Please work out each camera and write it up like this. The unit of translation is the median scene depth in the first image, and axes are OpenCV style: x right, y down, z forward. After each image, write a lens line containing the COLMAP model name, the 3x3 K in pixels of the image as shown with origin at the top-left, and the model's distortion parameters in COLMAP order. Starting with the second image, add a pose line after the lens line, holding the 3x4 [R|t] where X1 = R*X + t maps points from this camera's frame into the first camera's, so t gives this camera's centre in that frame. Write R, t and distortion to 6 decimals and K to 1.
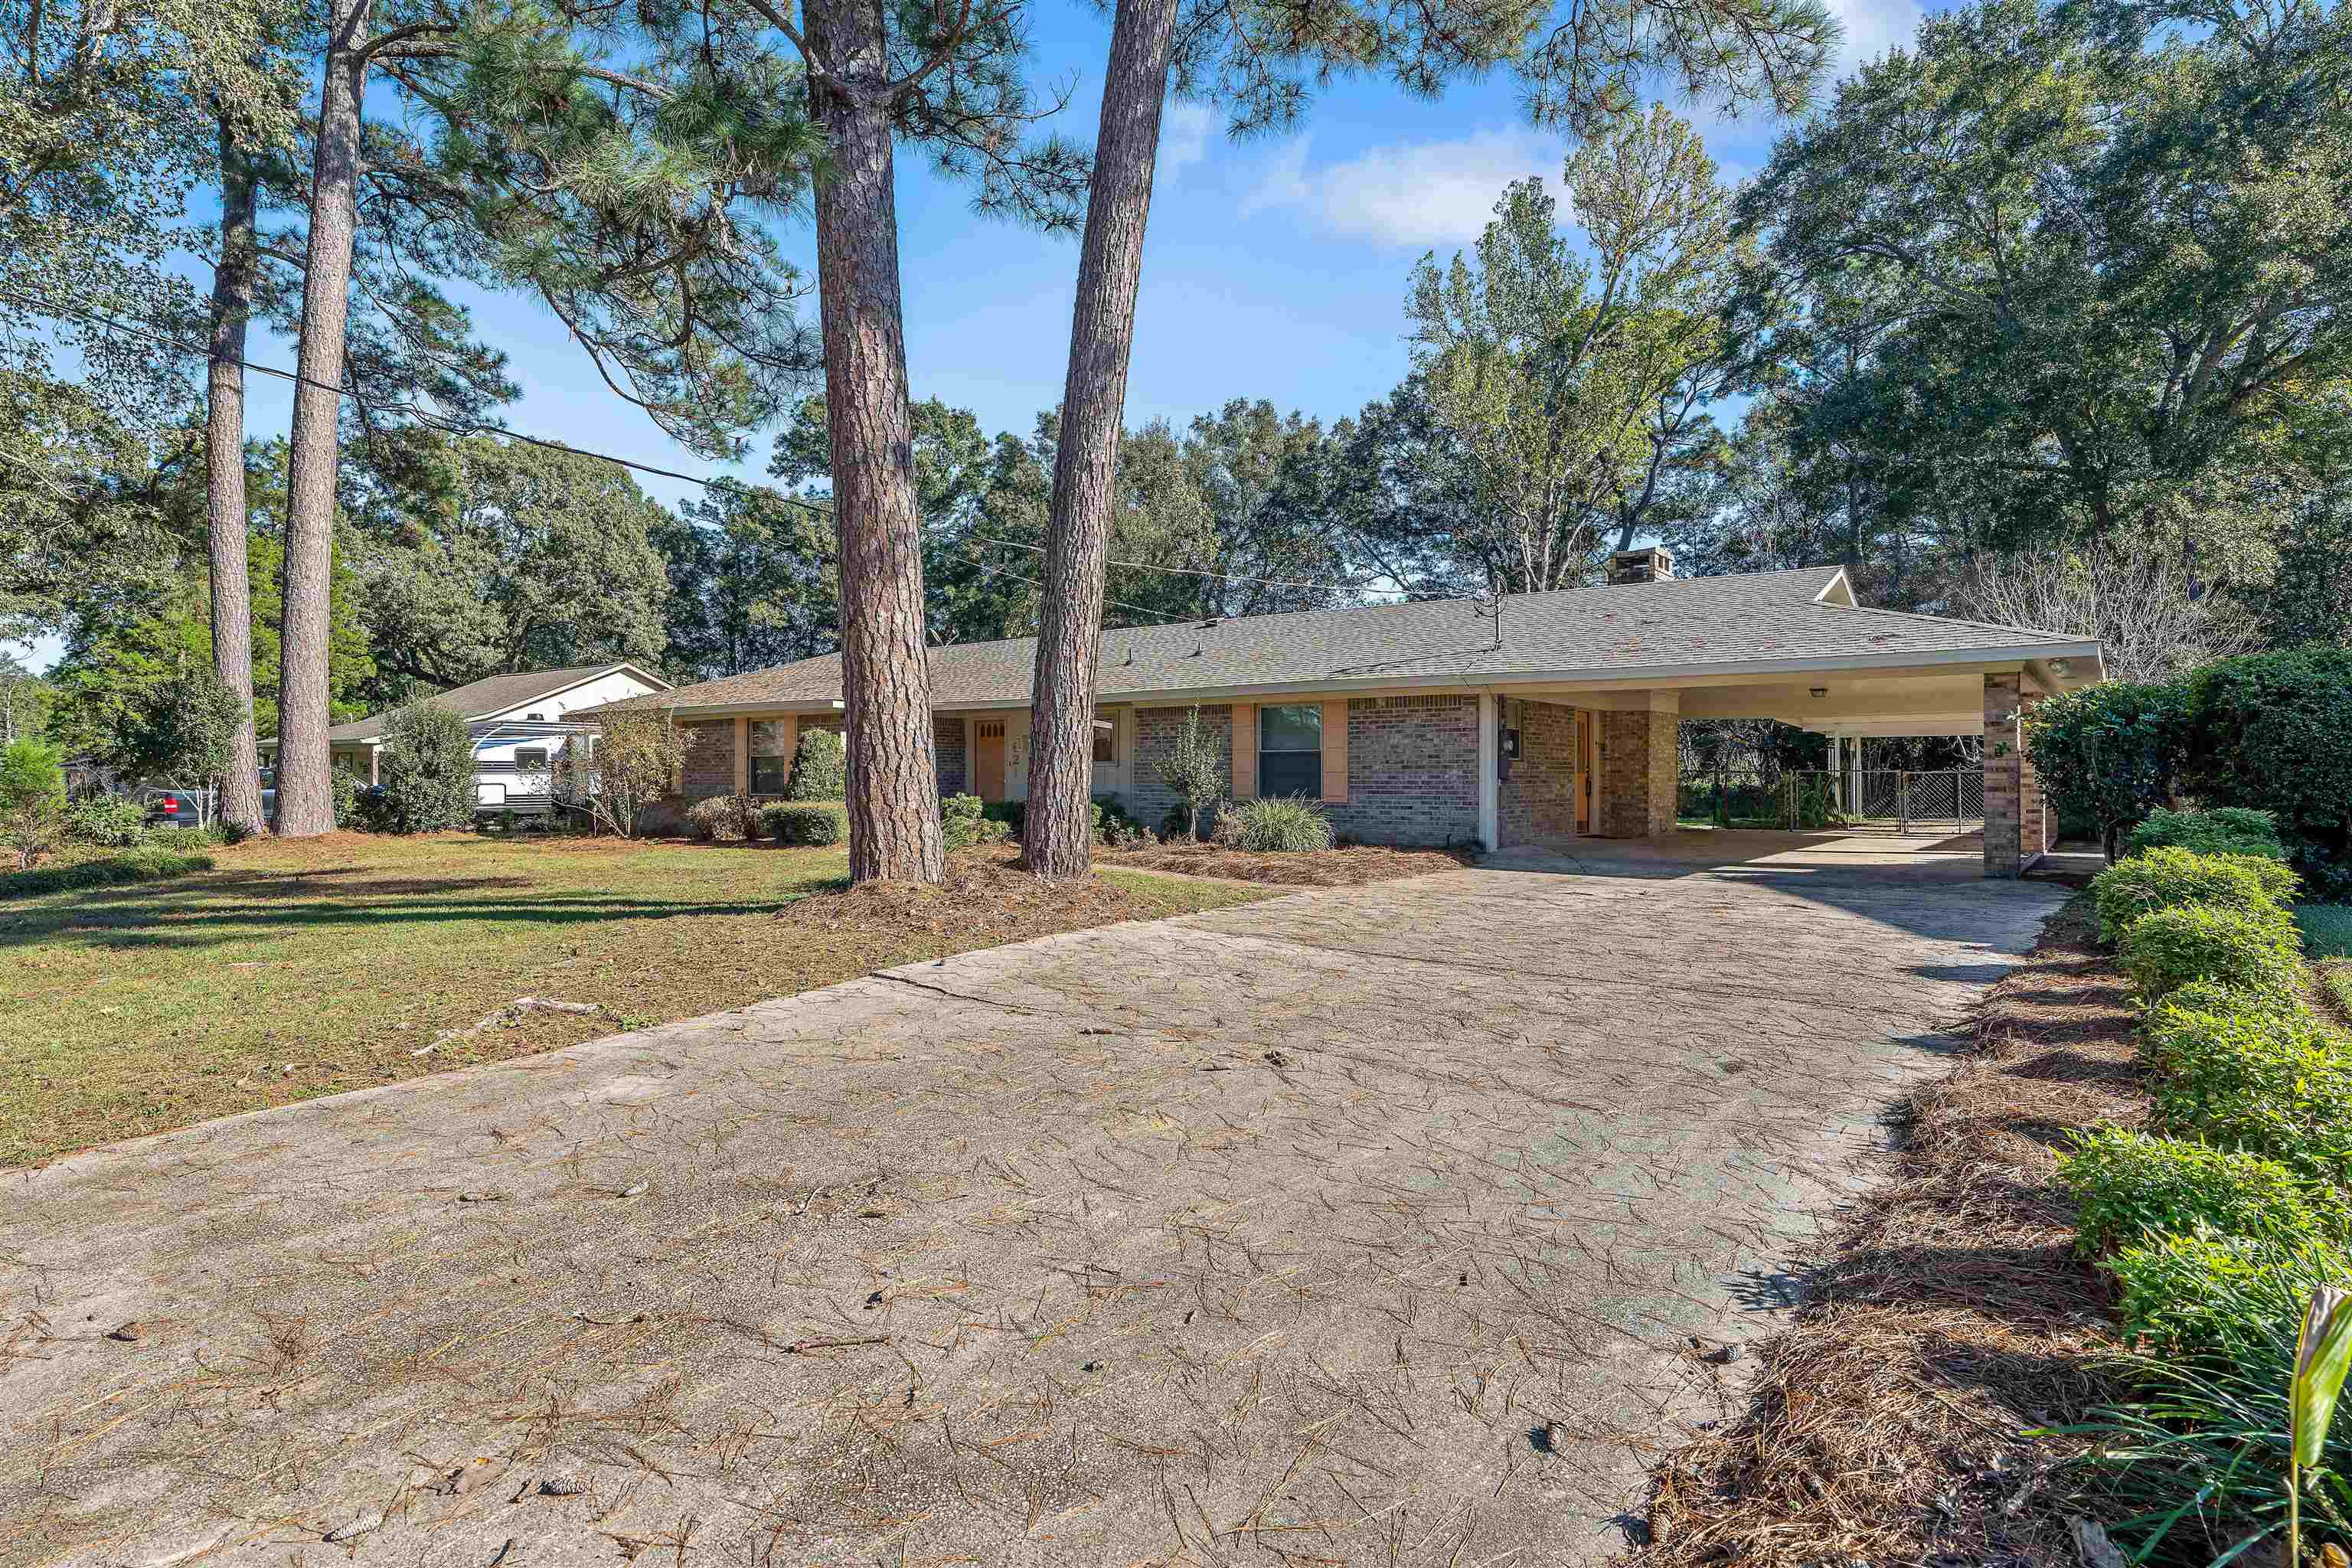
lens RADIAL K [[1273.1, 0, 1162.6], [0, 1273.1, 777.8], [0, 0, 1]] dist [-0.006046, -0.001080]
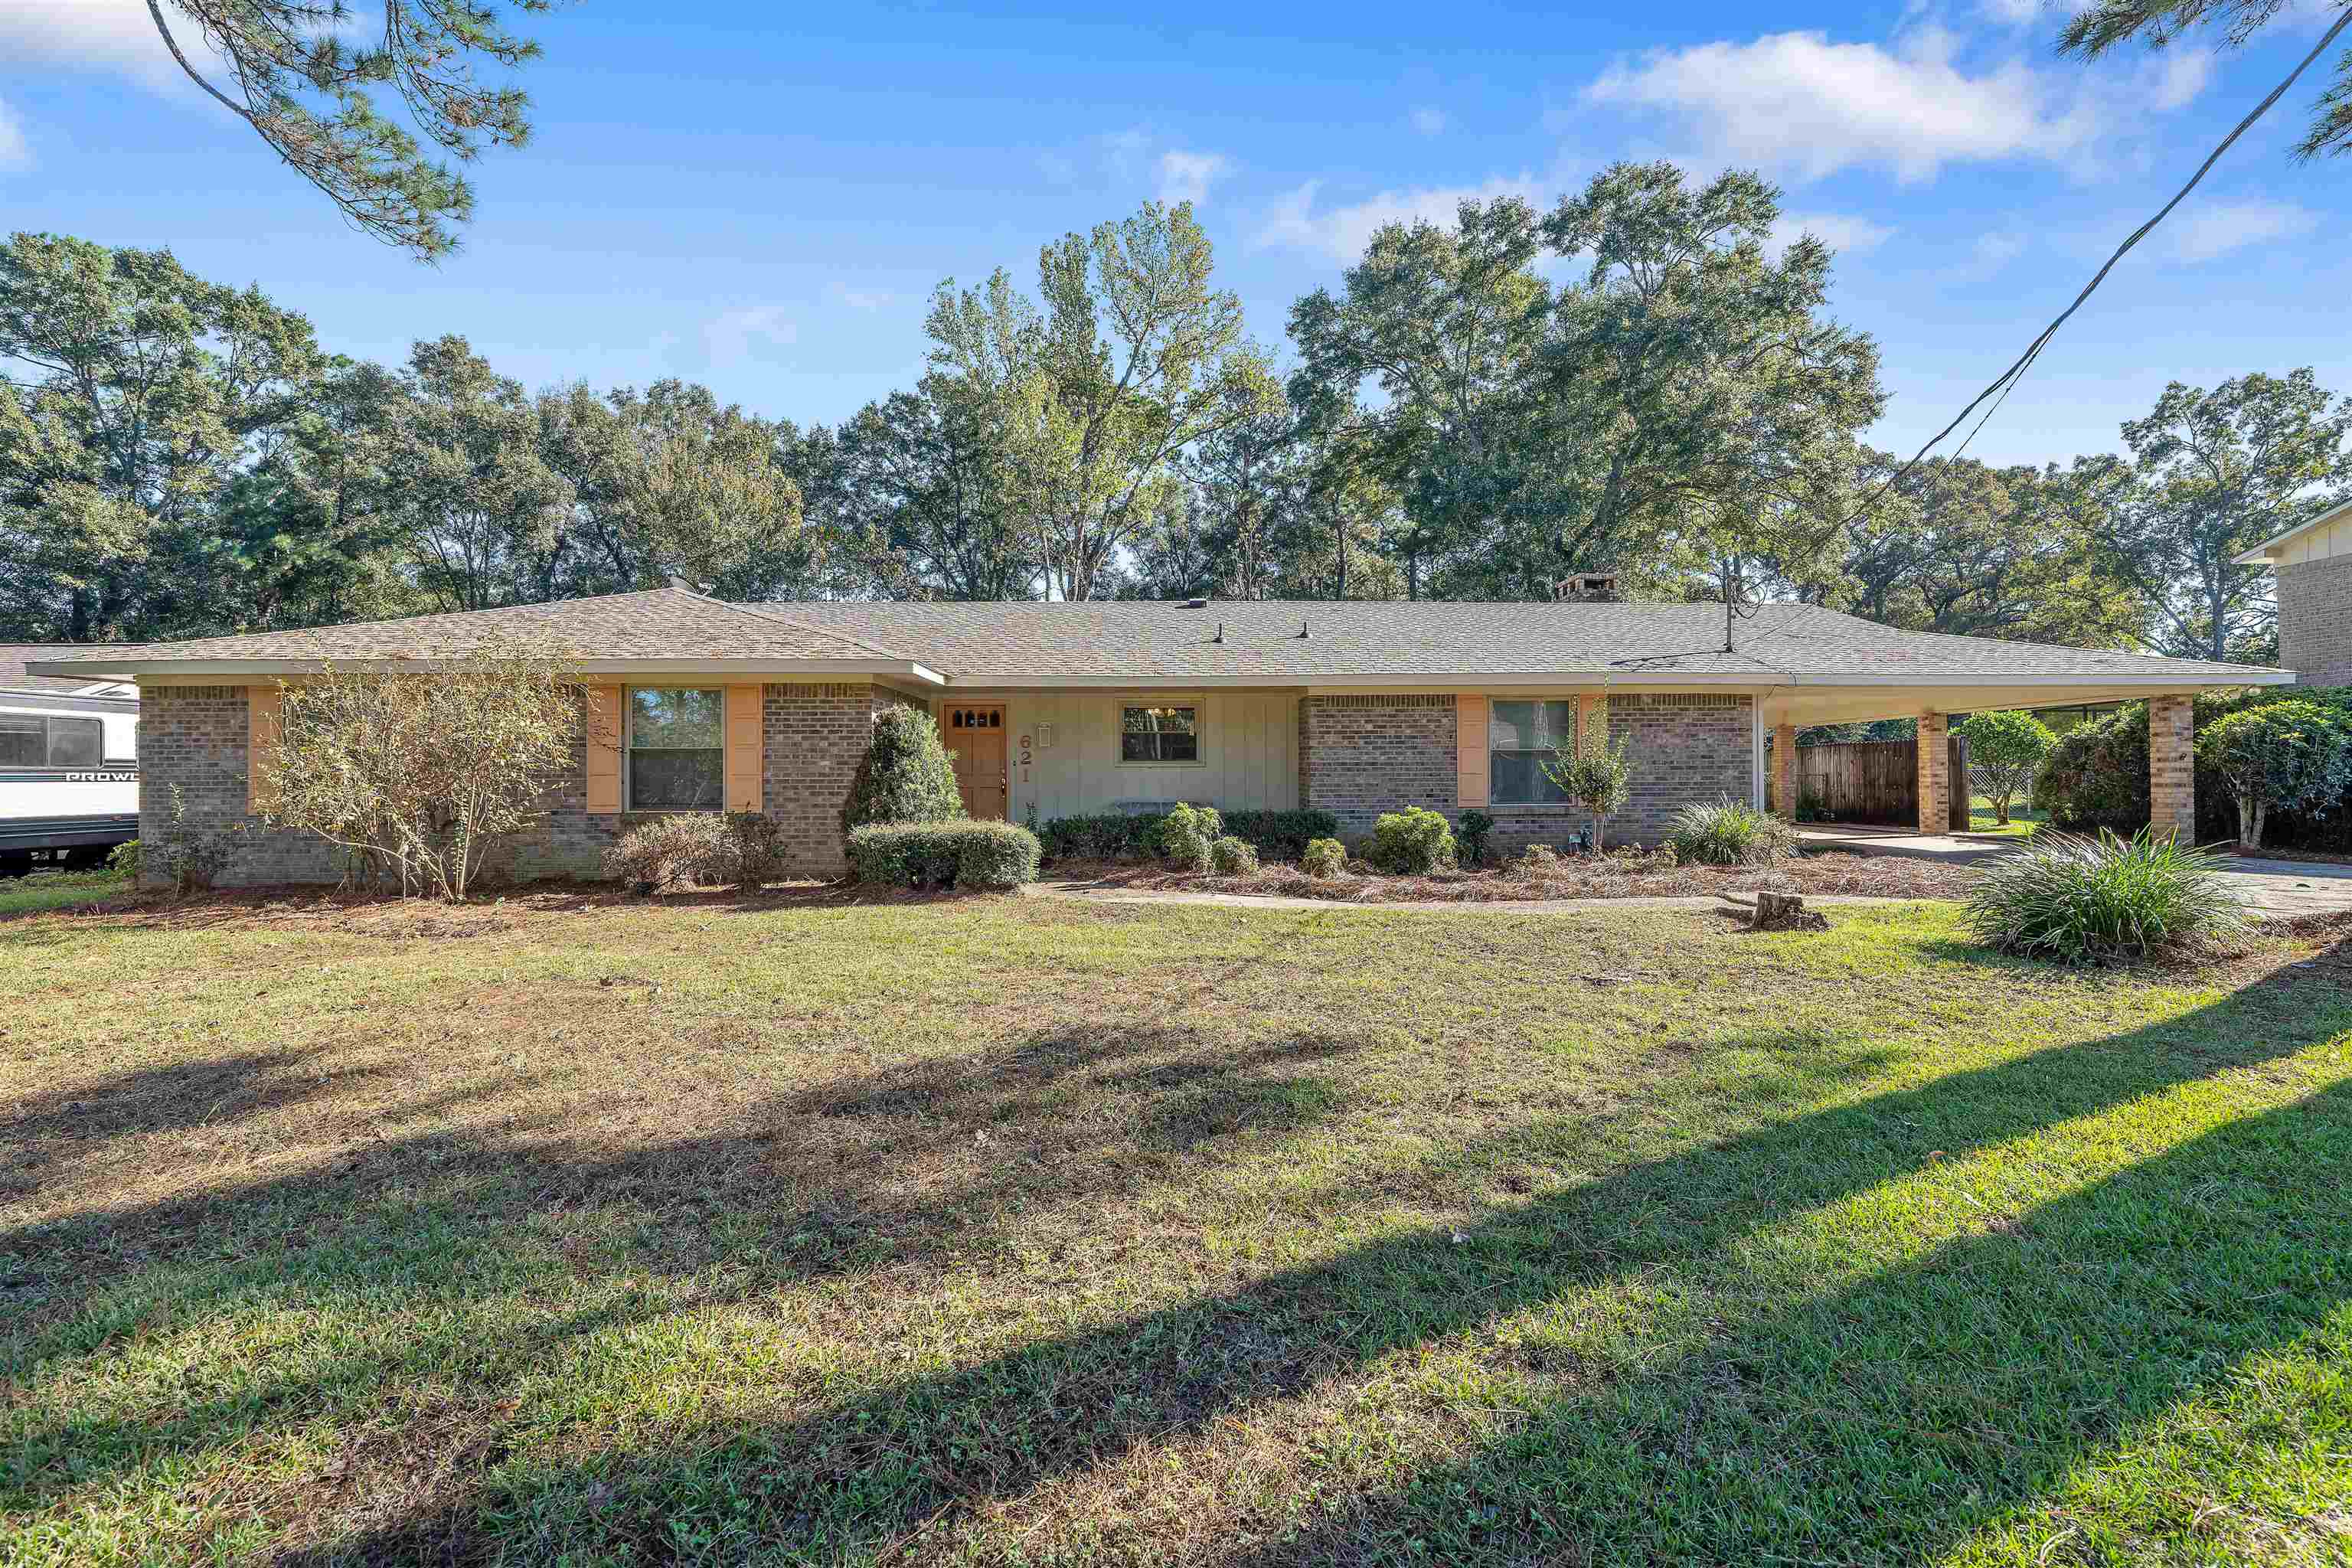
lens RADIAL K [[1070.4, 0, 1180.6], [0, 1070.4, 768.9], [0, 0, 1]] dist [-0.004796, 0.001195]
pose [[0.775138, 0.001074, 0.631791, -0.225650], [0.005396, 0.999951, -0.008319, -0.001075], [-0.631769, 0.009857, 0.775094, 0.227993]]
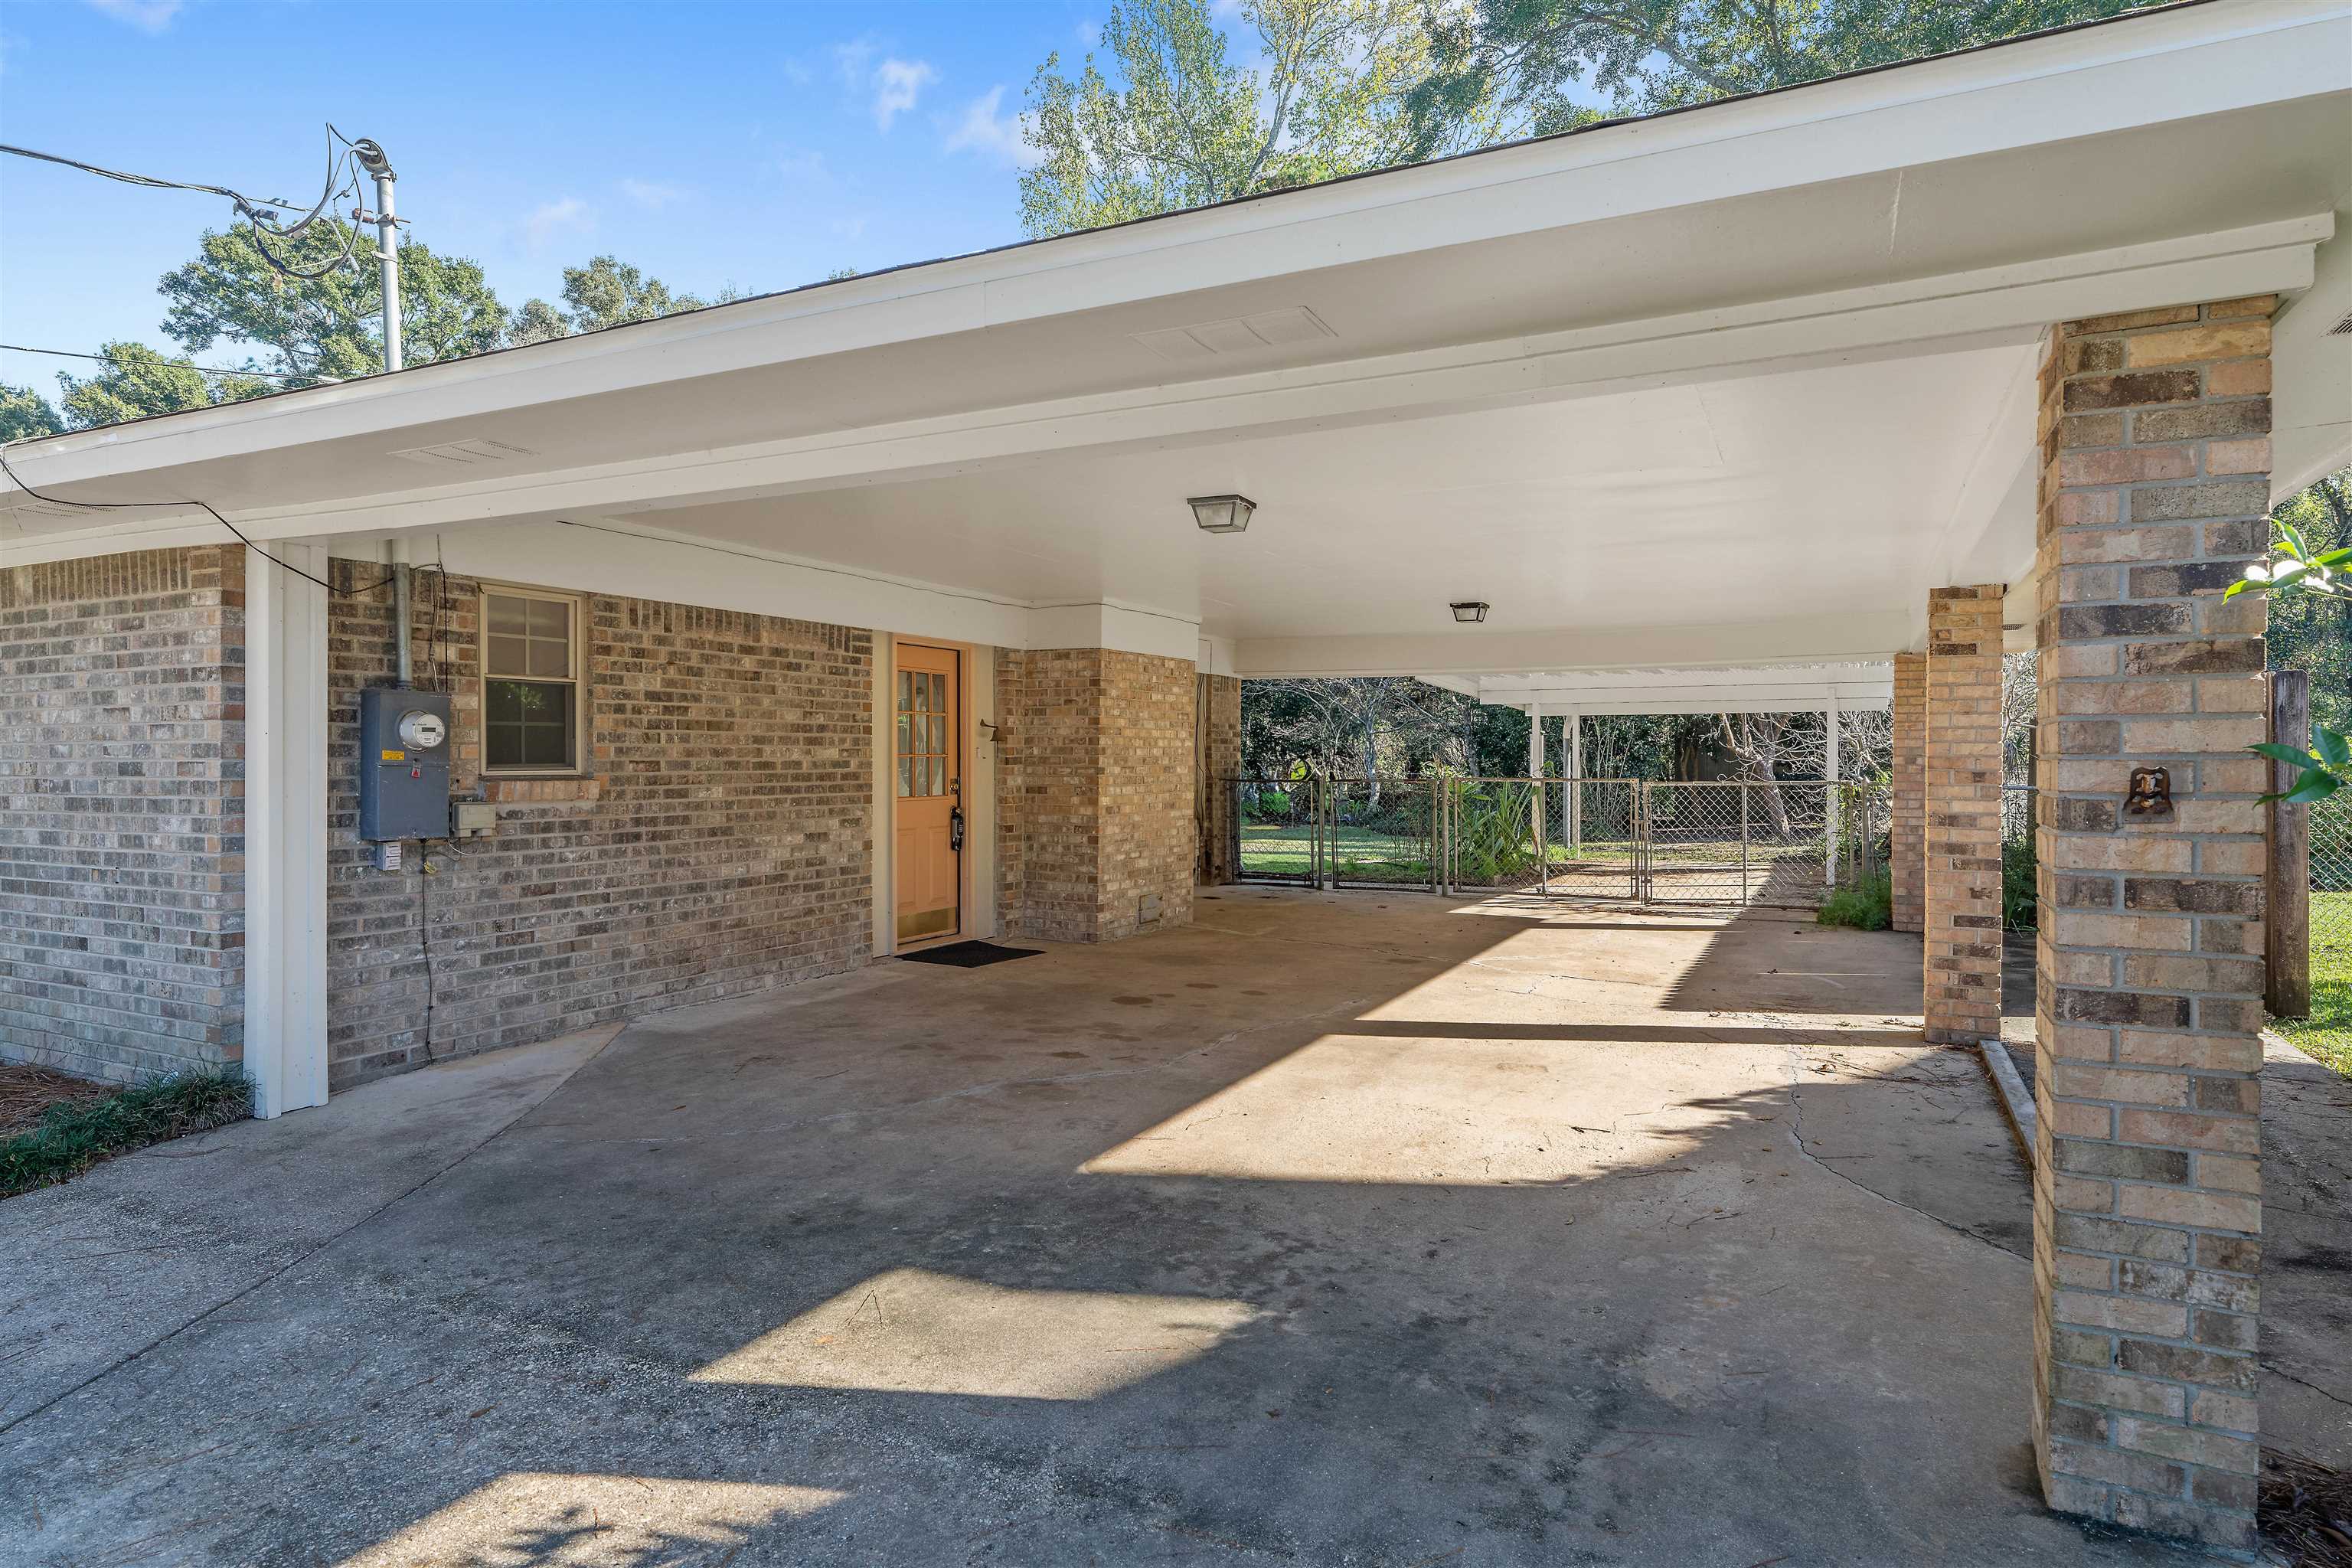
lens RADIAL K [[1357.6, 0, 1172.2], [0, 1357.6, 775.0], [0, 0, 1]] dist [0.003831, -0.002265]
pose [[0.981847, -0.003314, 0.189646, 0.141386], [0.001050, 0.999927, 0.012039, -0.006926], [-0.189672, -0.011622, 0.981779, 0.240662]]
